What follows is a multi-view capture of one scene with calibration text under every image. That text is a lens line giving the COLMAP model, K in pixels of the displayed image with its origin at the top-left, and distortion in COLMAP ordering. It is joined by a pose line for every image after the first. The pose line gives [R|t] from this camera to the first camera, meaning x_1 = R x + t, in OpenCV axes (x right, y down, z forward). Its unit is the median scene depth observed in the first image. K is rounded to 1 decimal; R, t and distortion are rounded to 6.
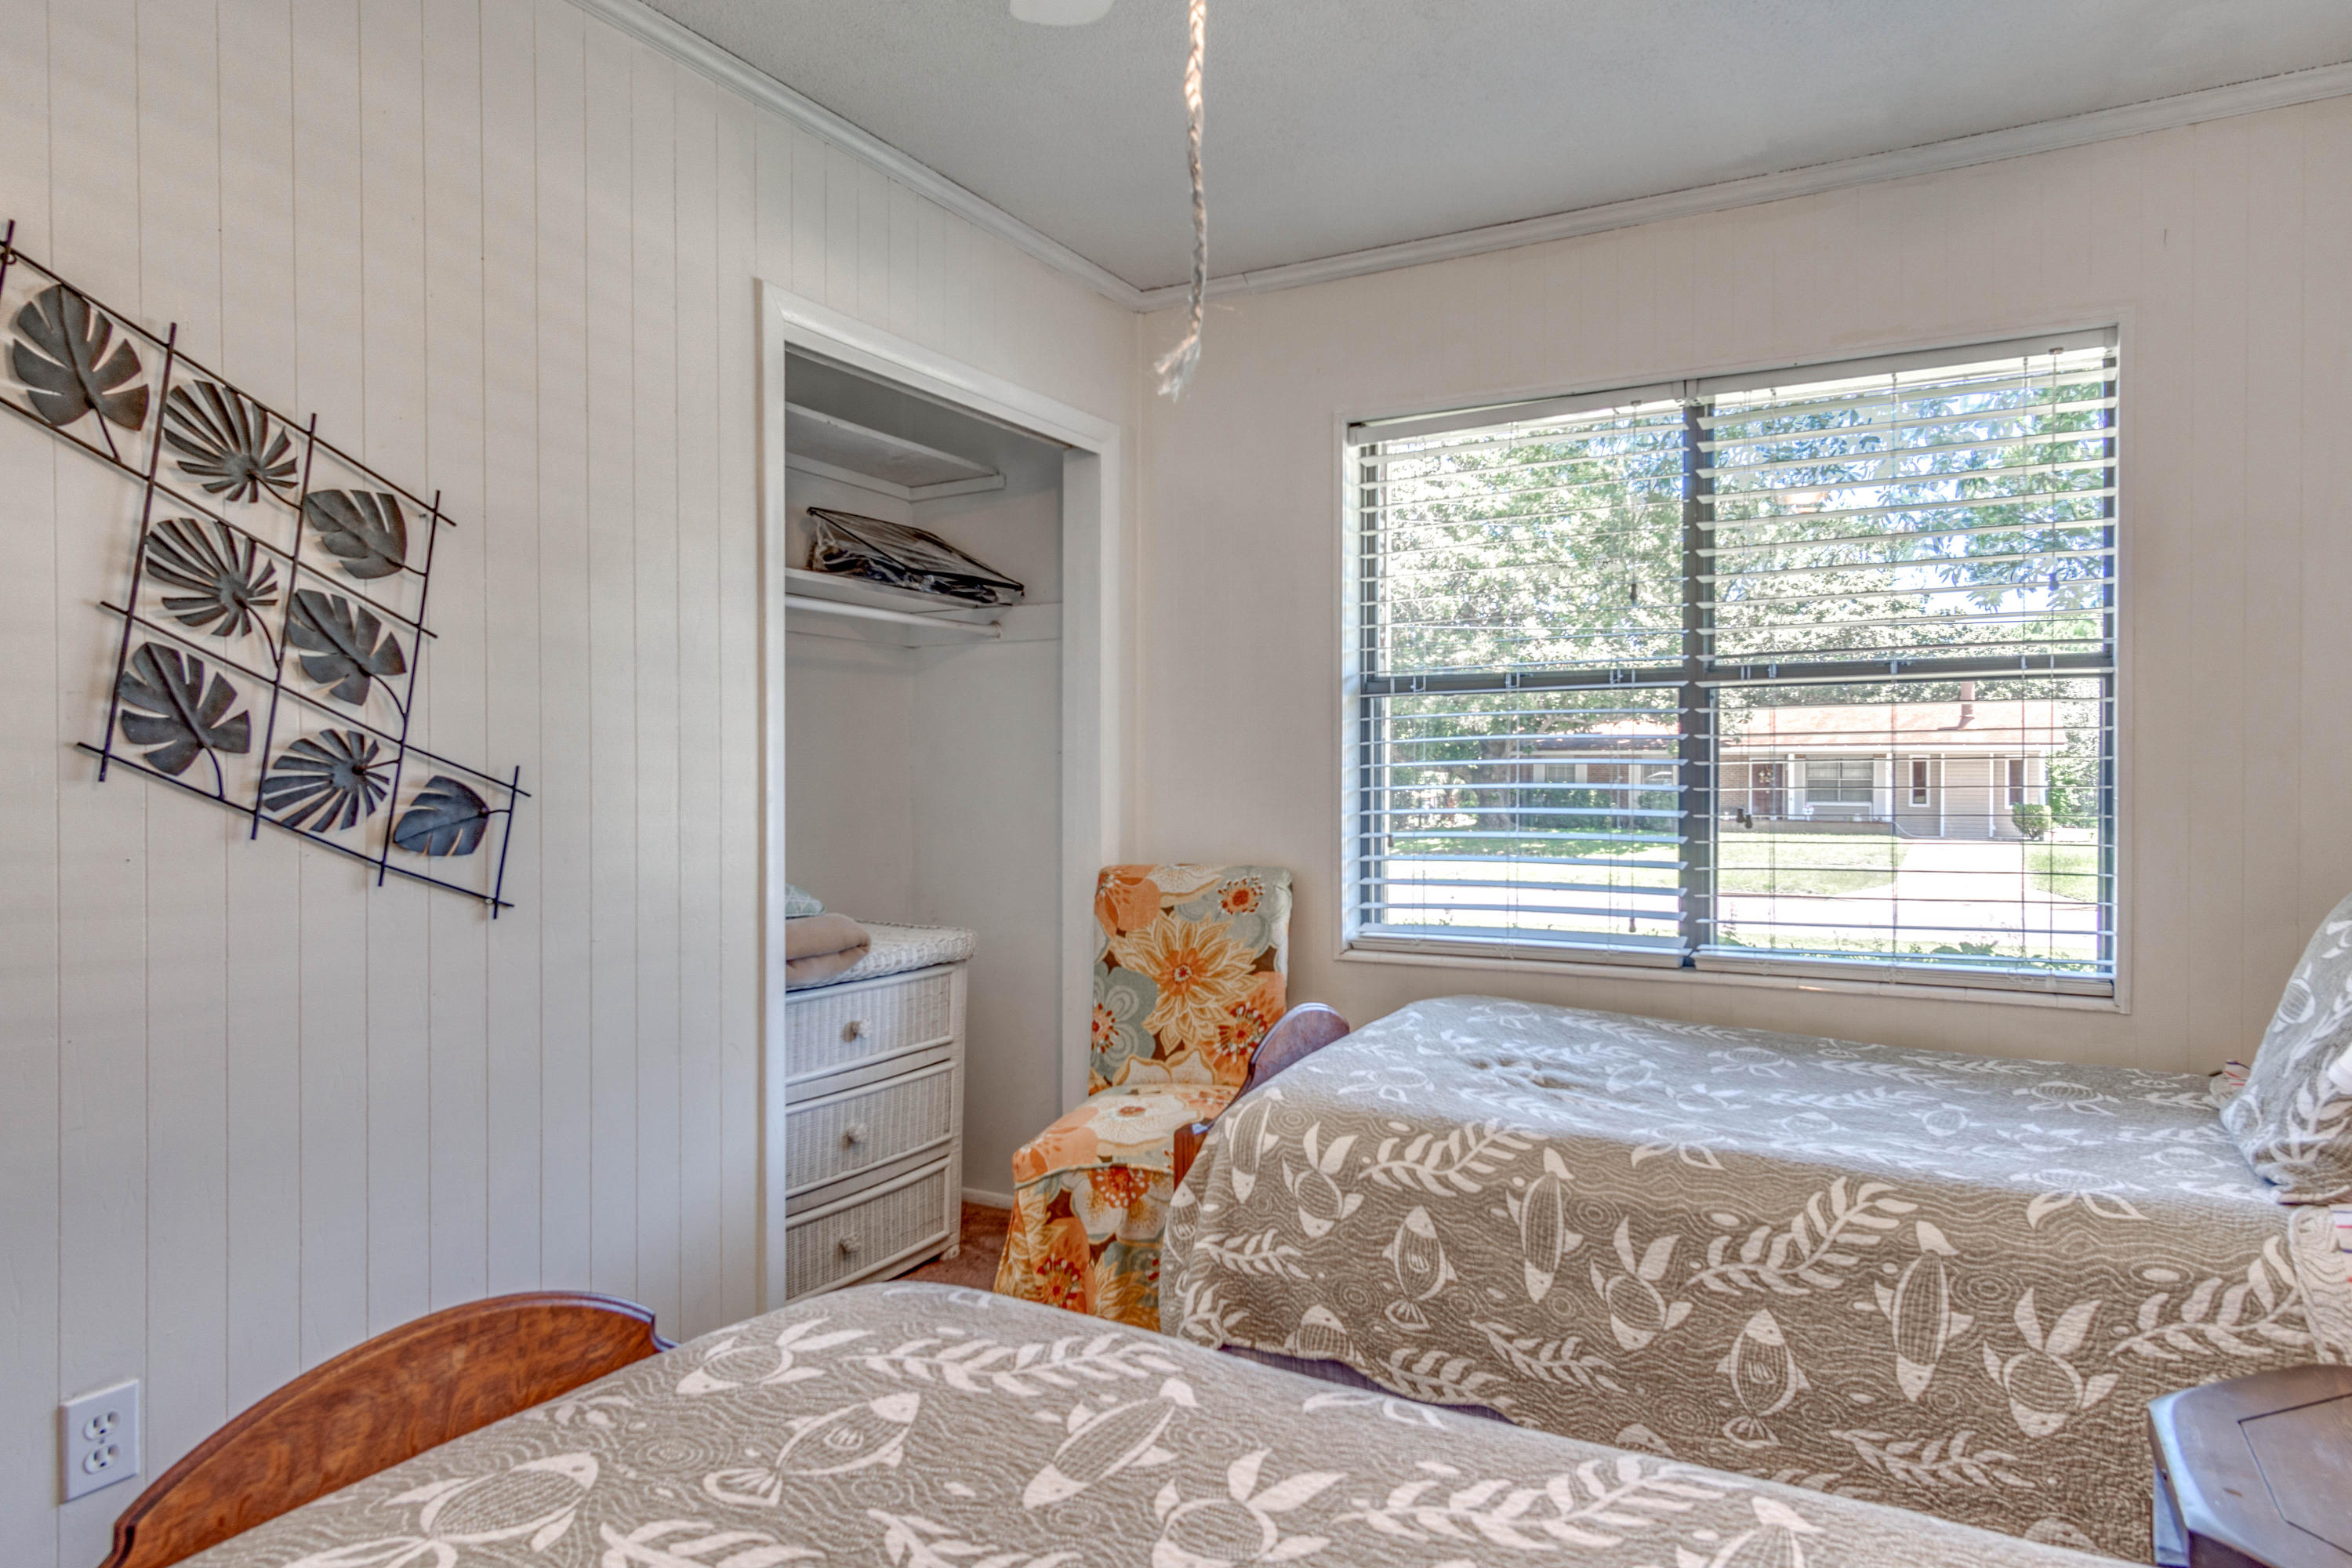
lens RADIAL K [[1271.0, 0, 1176.0], [0, 1271.0, 784.0], [0, 0, 1]] dist [0.002869, 0.001328]
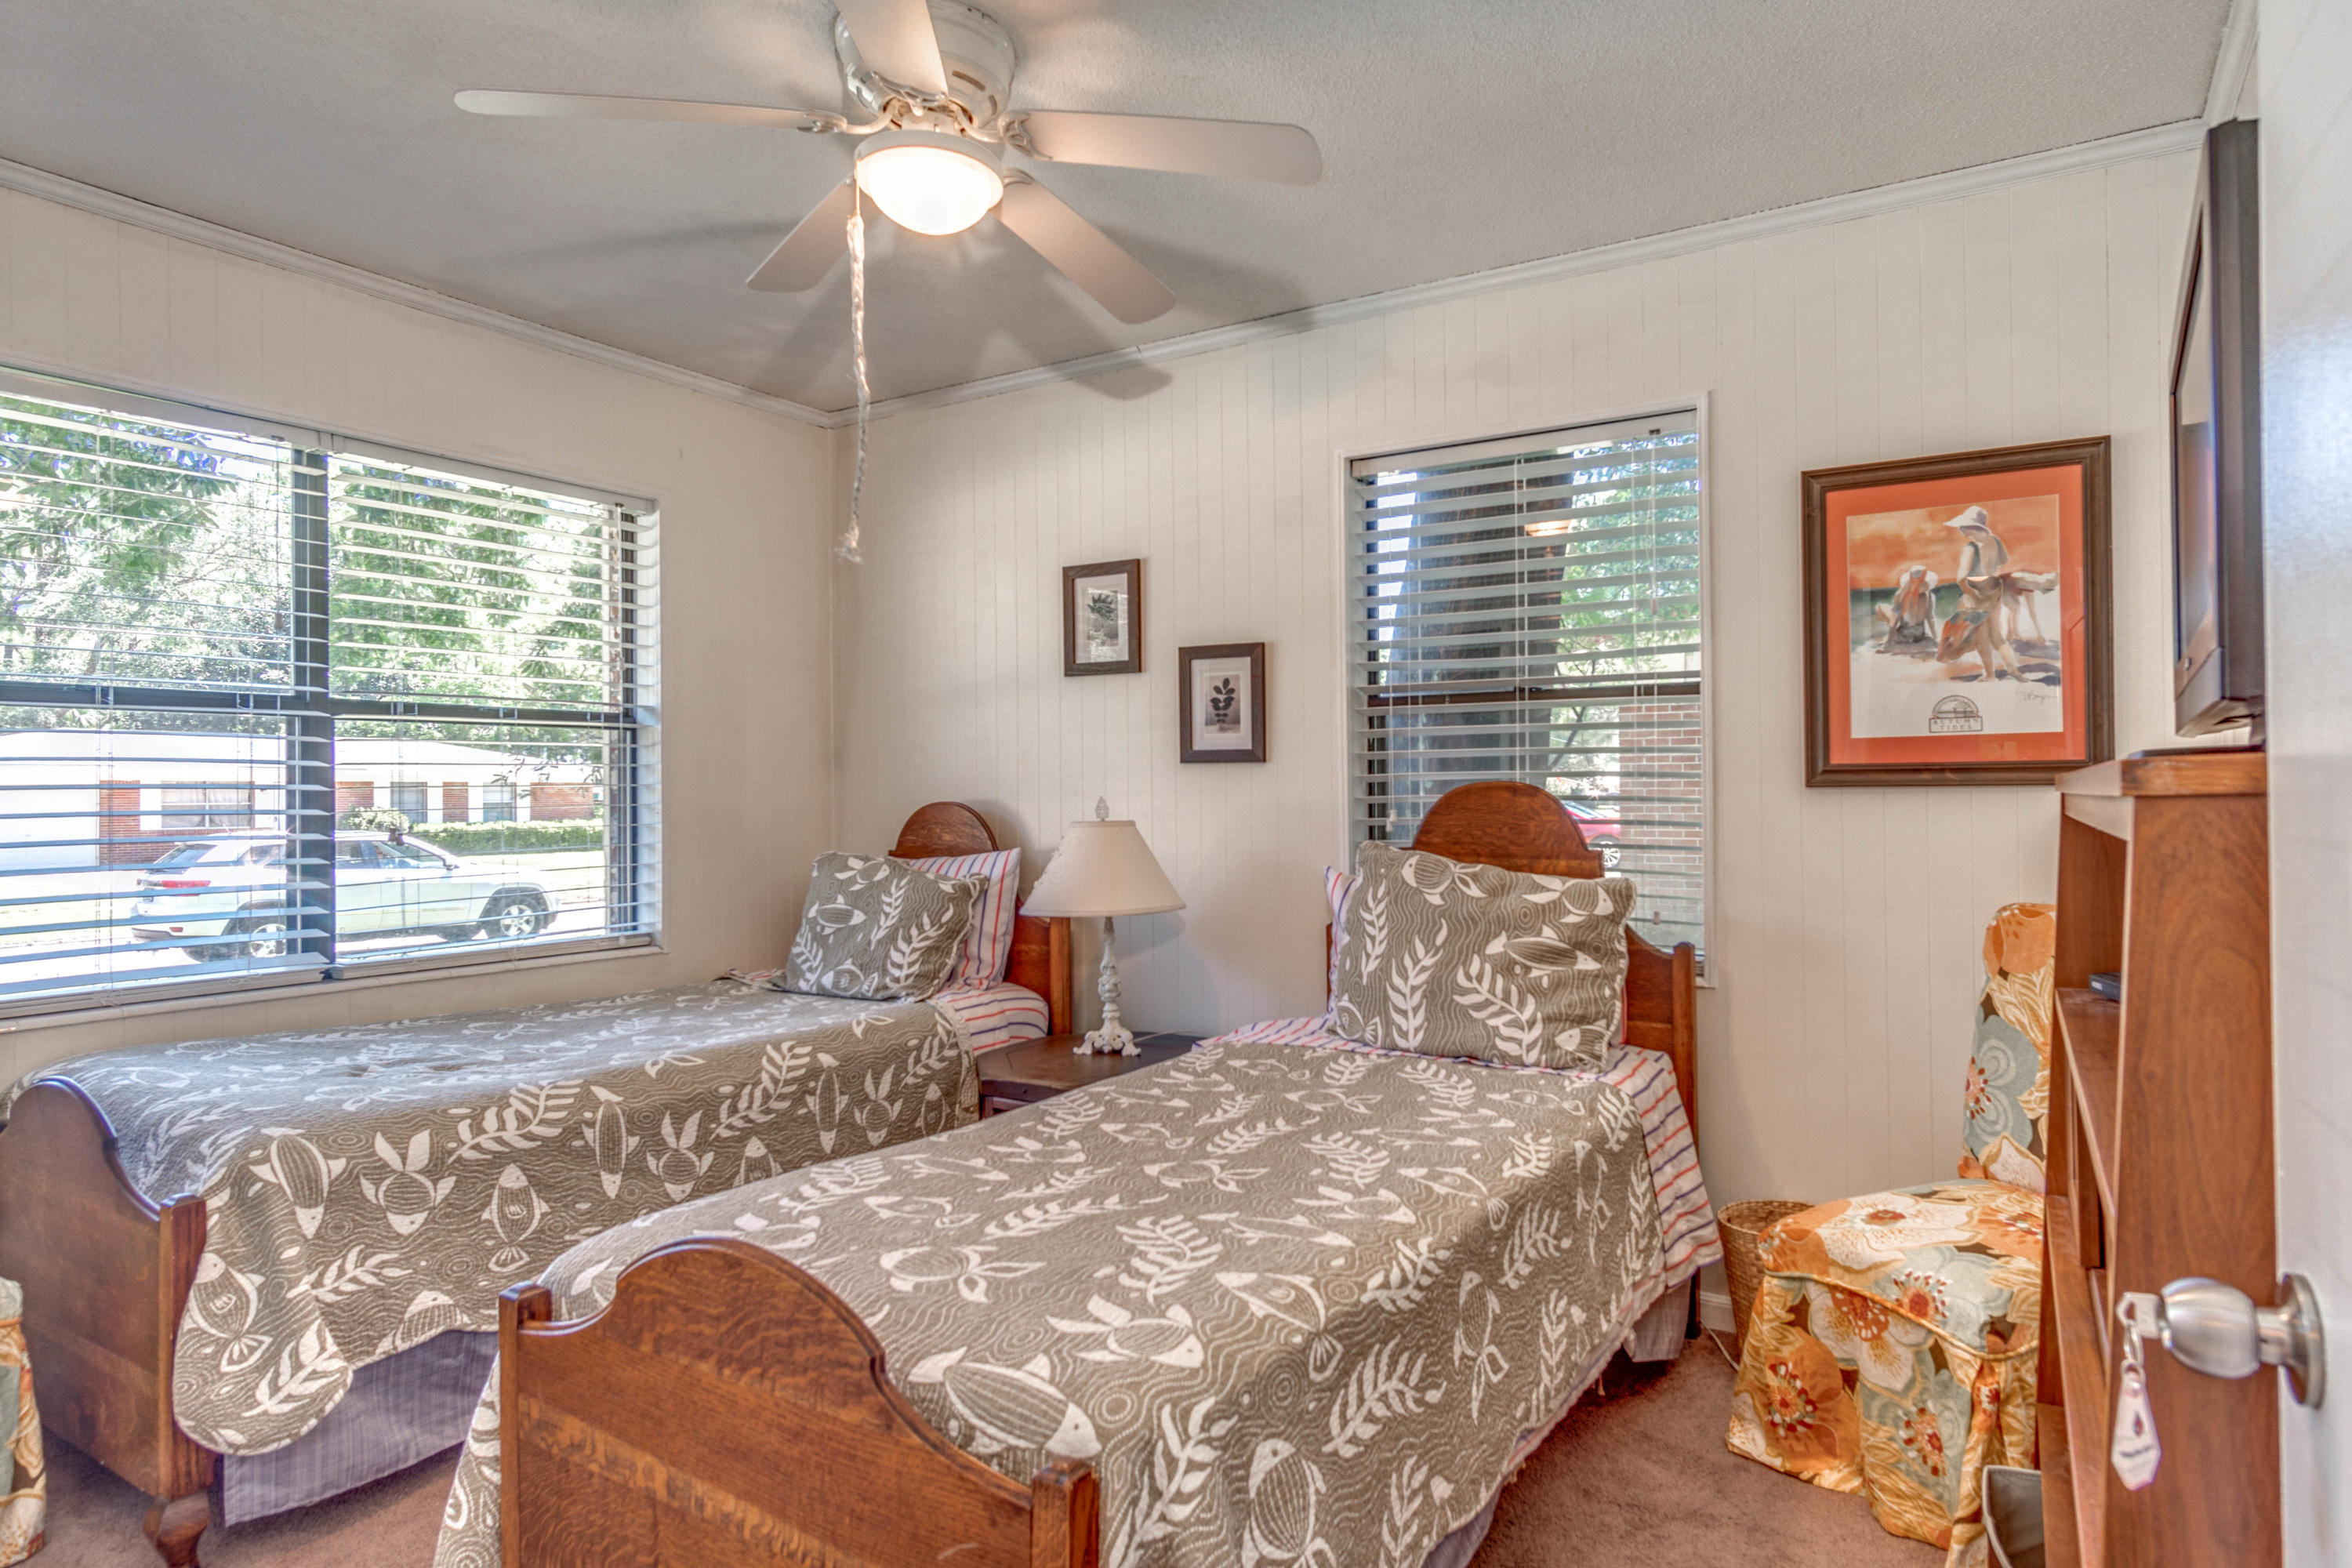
lens RADIAL K [[1310.9, 0, 1176.0], [0, 1310.9, 784.0], [0, 0, 1]] dist [-0.001032, -0.000290]
pose [[0.147773, 0.005226, 0.989007, -0.951606], [0.013555, 0.999881, -0.007308, -0.003641], [-0.988928, 0.014486, 0.147685, 0.211970]]
